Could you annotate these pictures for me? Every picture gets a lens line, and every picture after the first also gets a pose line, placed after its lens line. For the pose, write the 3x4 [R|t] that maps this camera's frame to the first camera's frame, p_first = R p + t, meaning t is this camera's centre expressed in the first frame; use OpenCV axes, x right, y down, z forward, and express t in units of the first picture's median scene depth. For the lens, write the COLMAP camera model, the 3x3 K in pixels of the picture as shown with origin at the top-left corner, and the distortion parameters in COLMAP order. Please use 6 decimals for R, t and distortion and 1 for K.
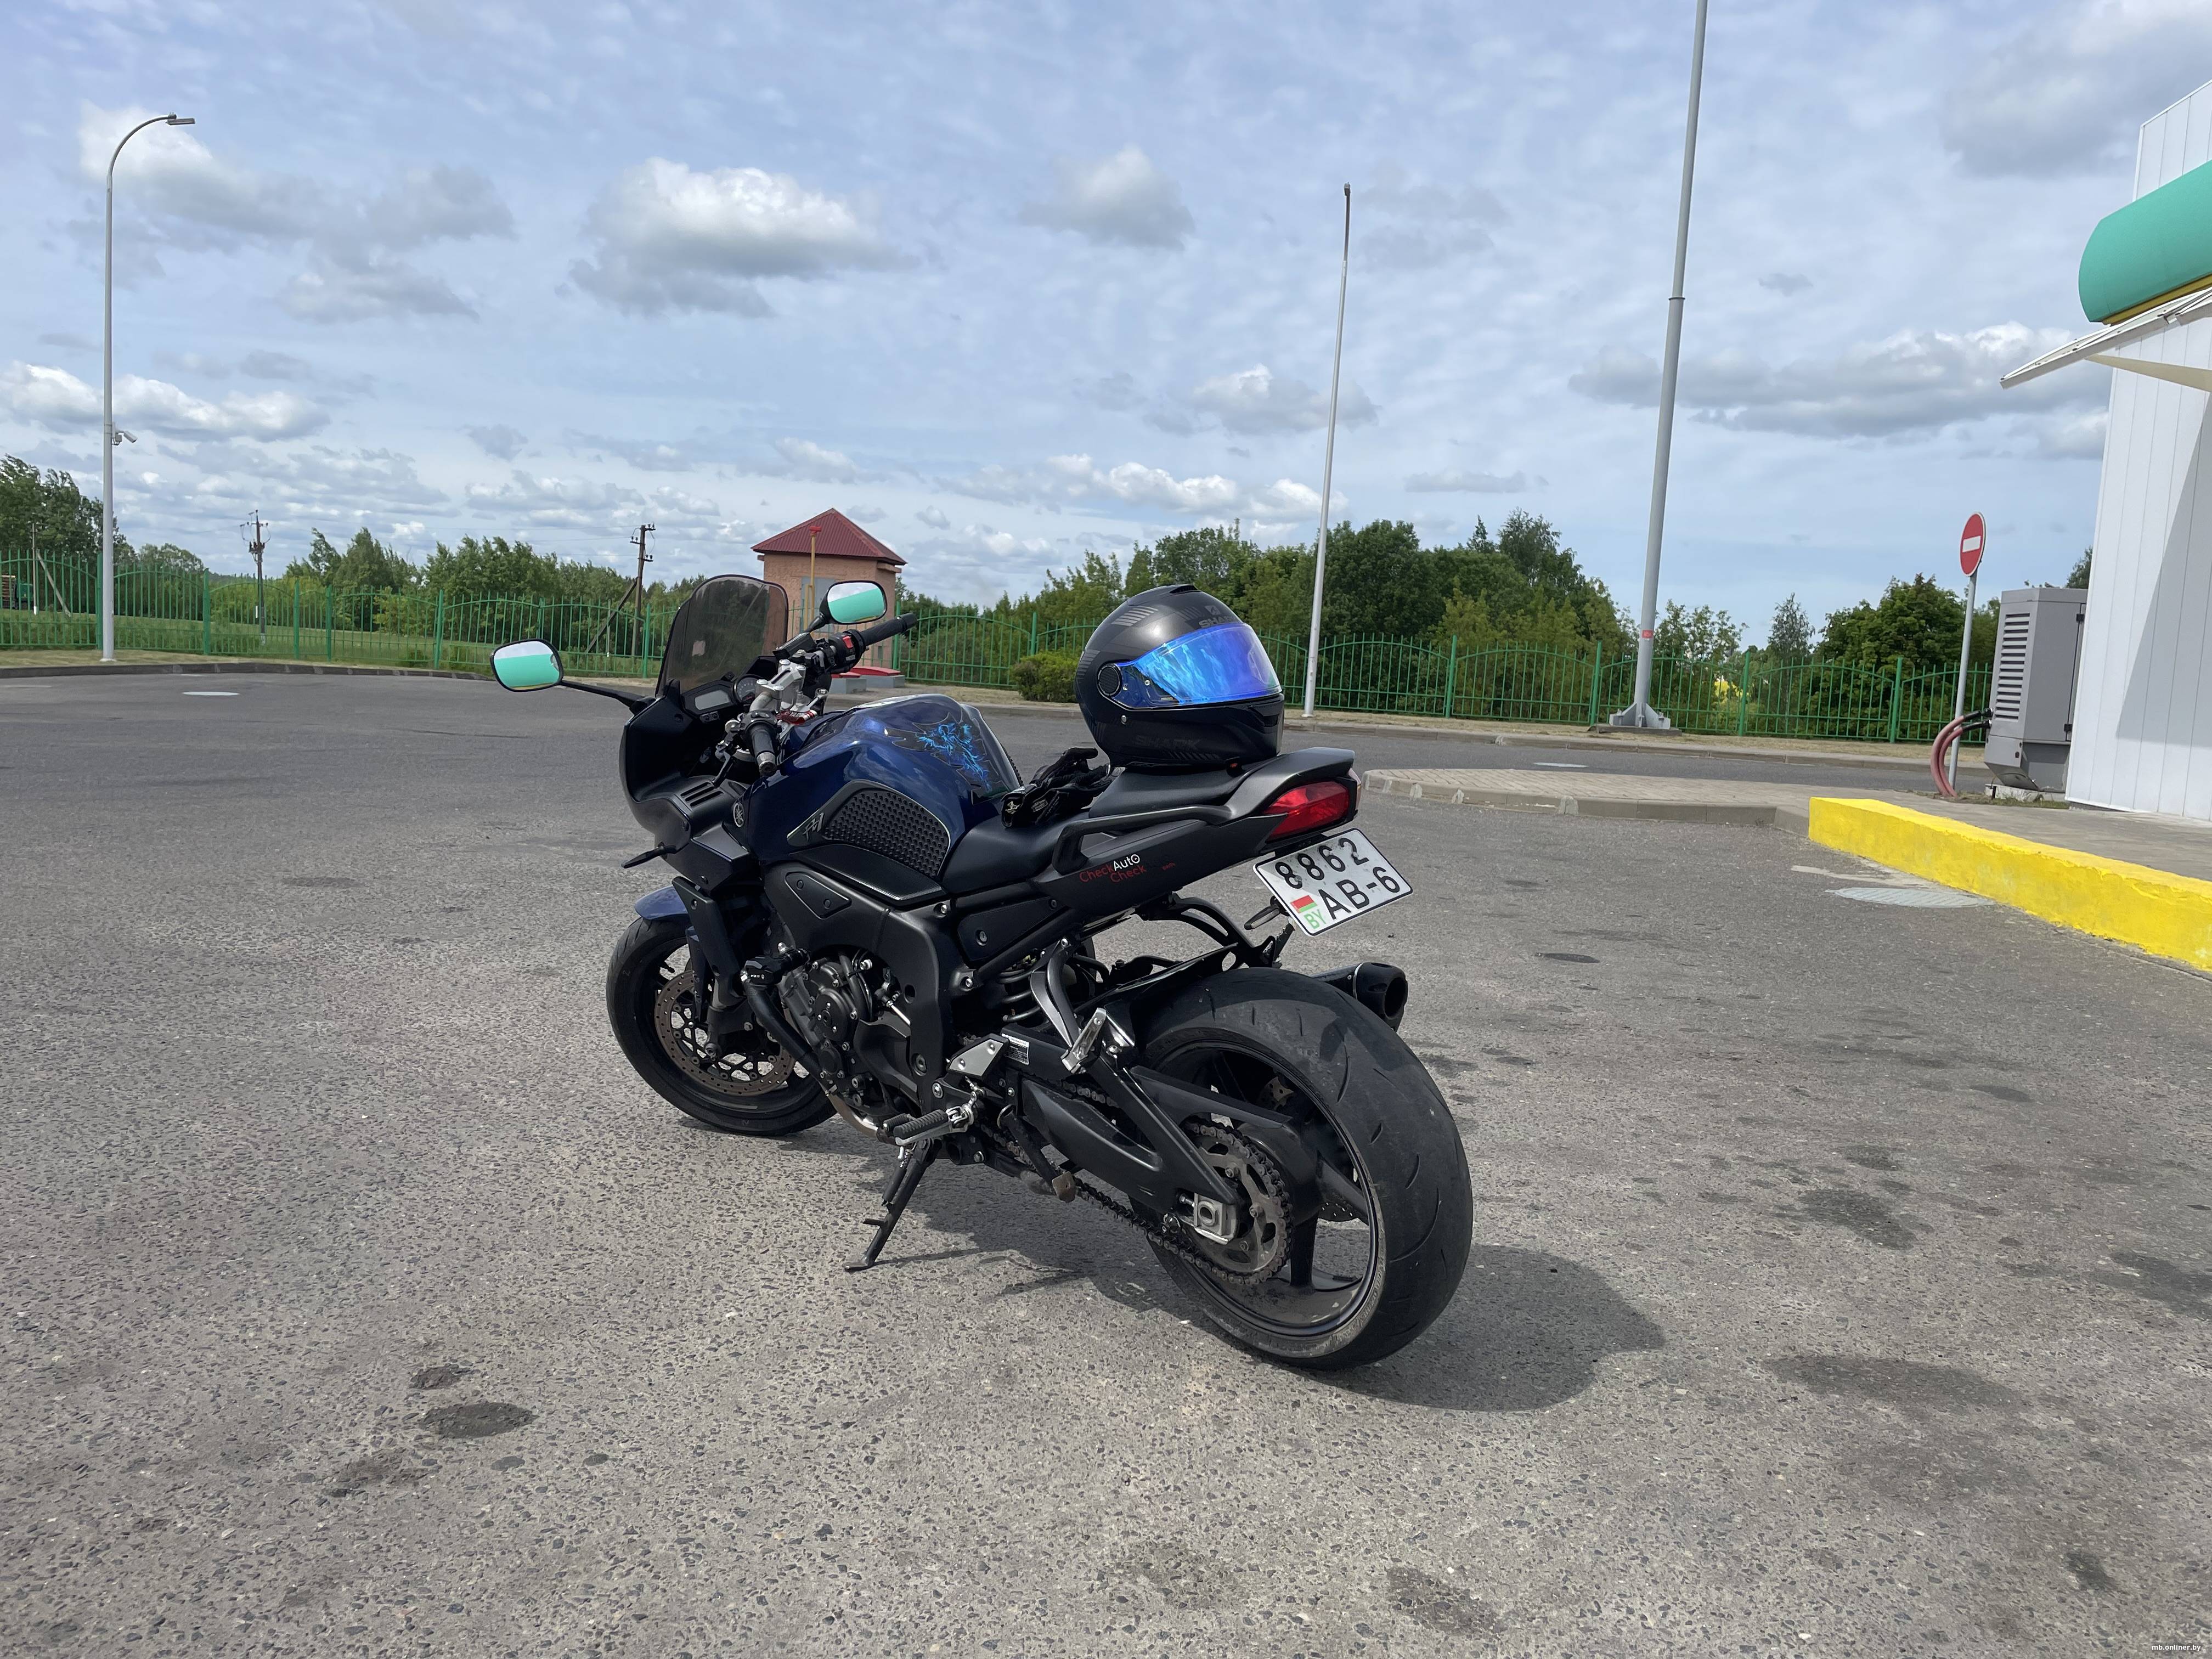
lens RADIAL K [[1660.7, 0, 1106.0], [0, 1660.7, 829.5], [0, 0, 1]] dist [0.097807, -0.141238]
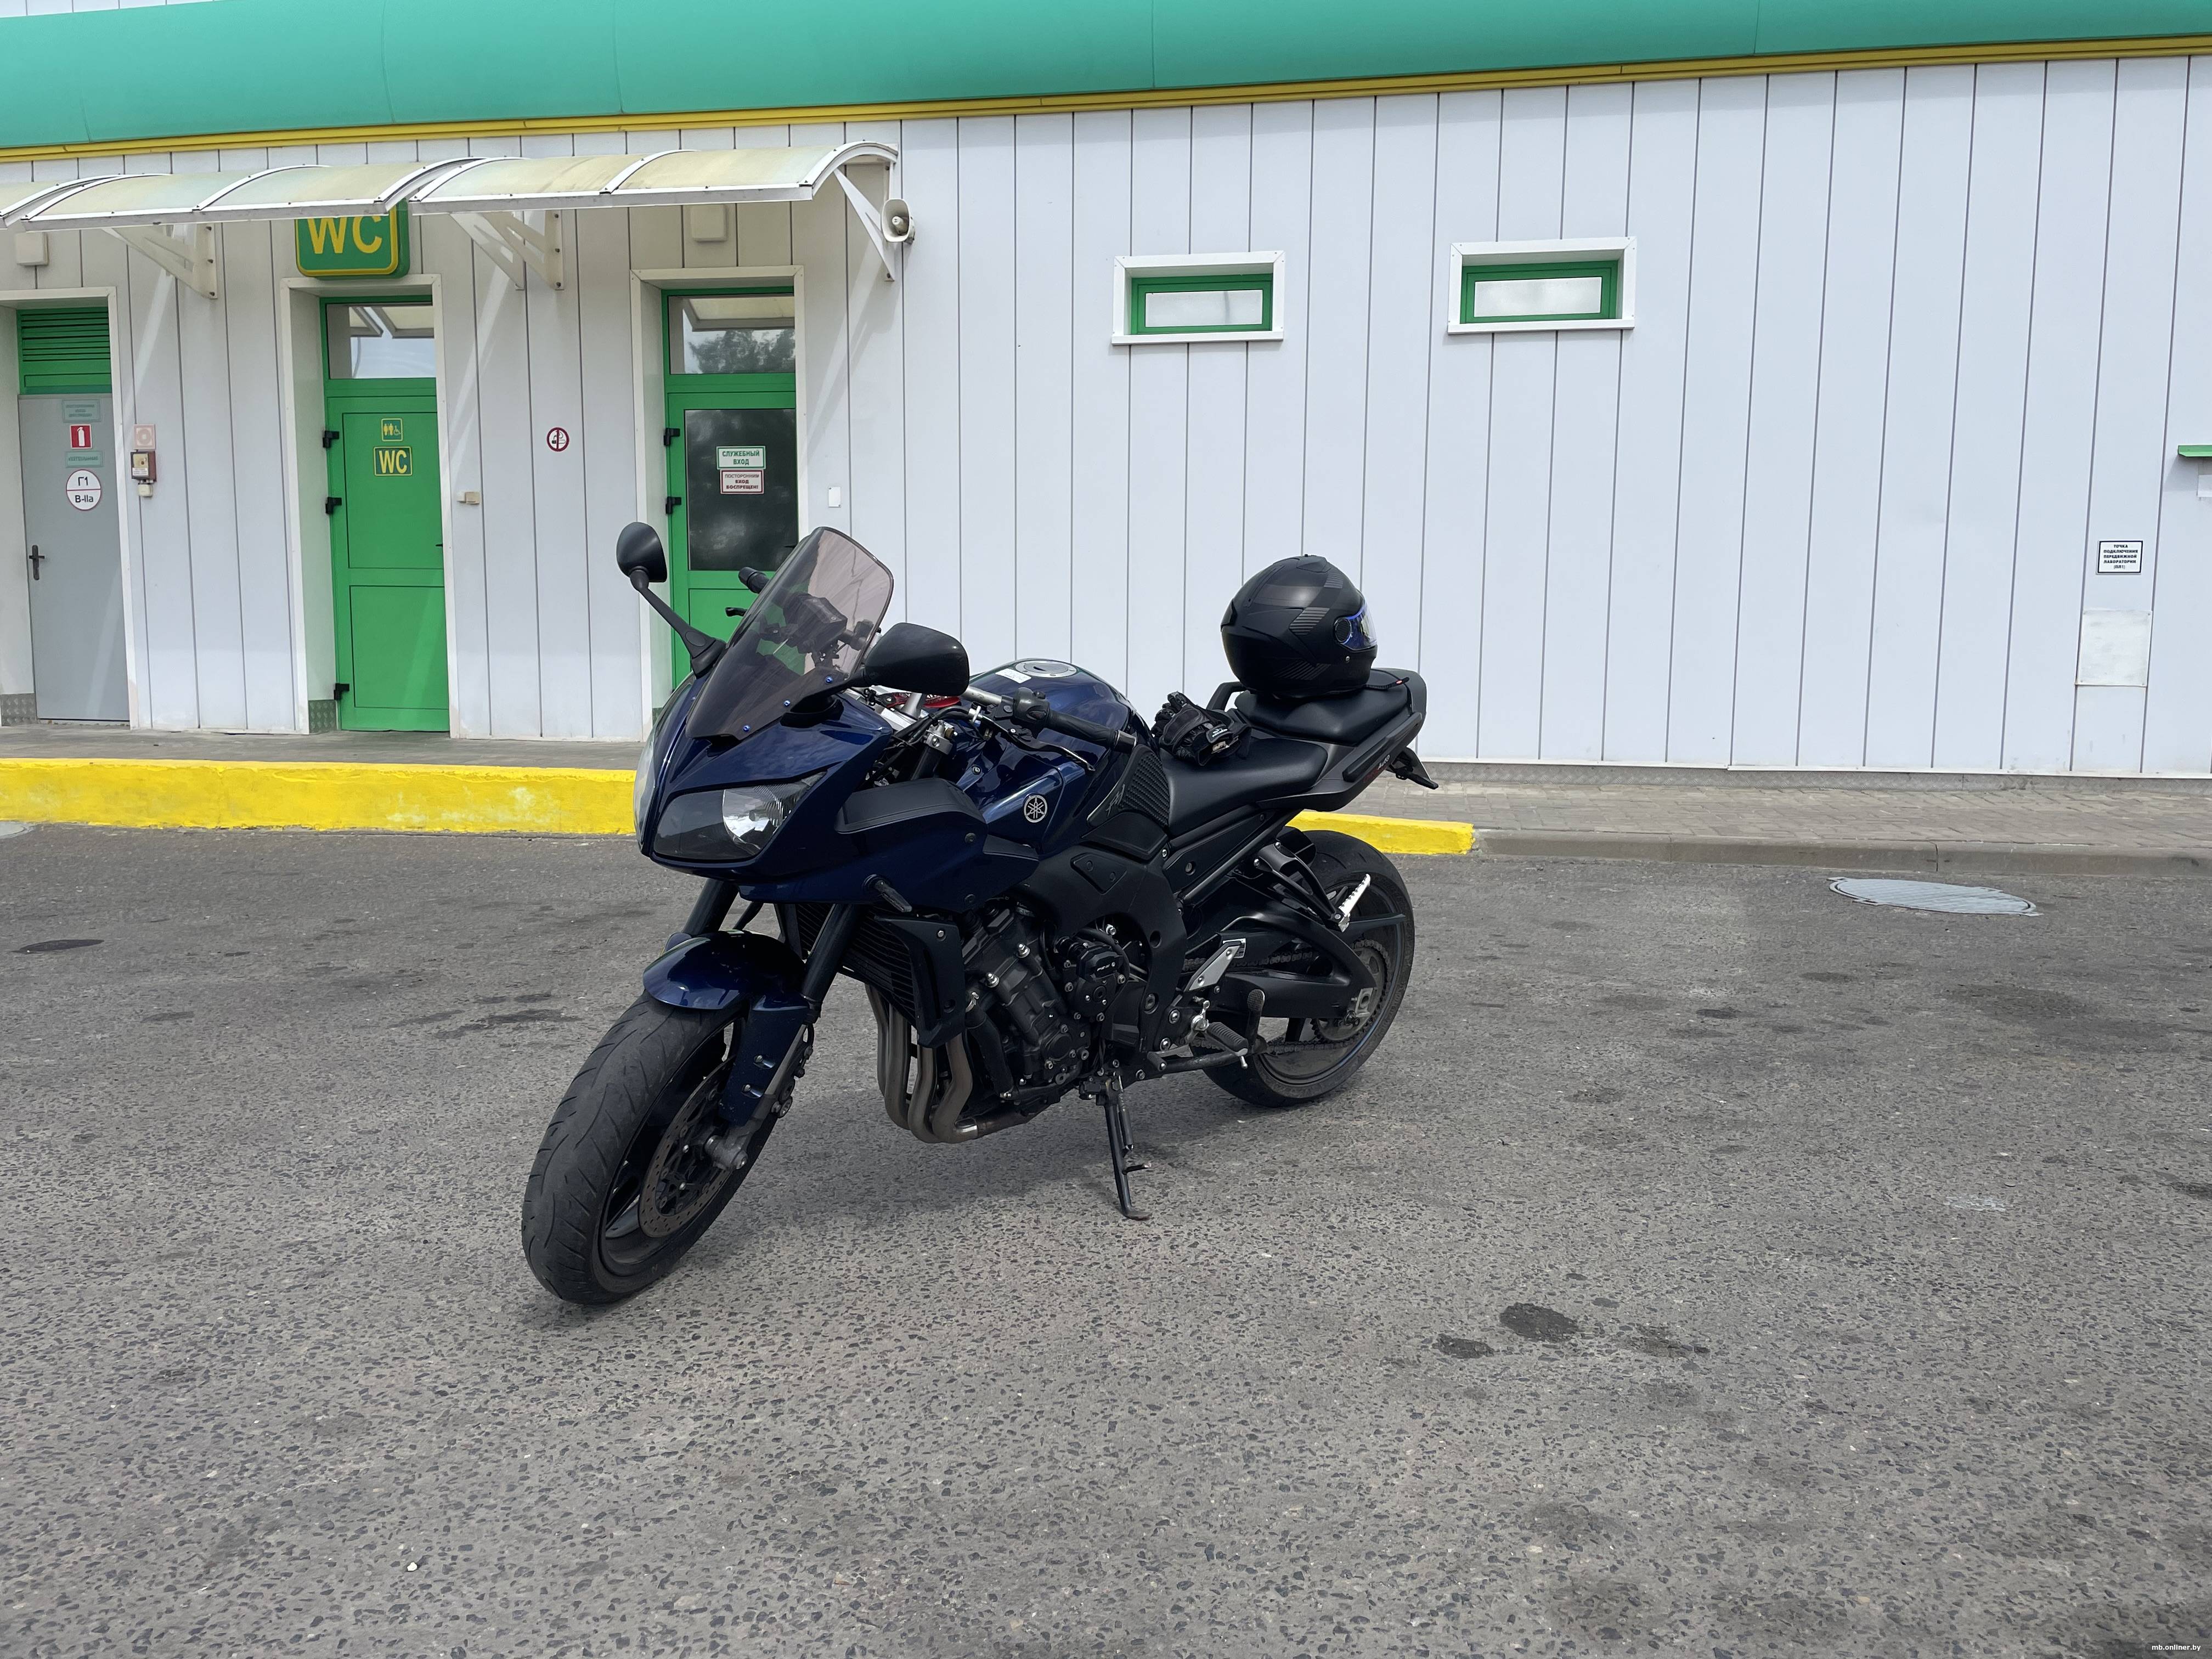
lens RADIAL K [[1677.2, 0, 1103.6], [0, 1677.2, 788.2], [0, 0, 1]] dist [0.097309, -0.130628]
pose [[0.073043, -0.147367, 0.986381, -1.136202], [0.103945, 0.984761, 0.139428, -0.145739], [-0.991897, 0.092346, 0.087248, 0.903110]]
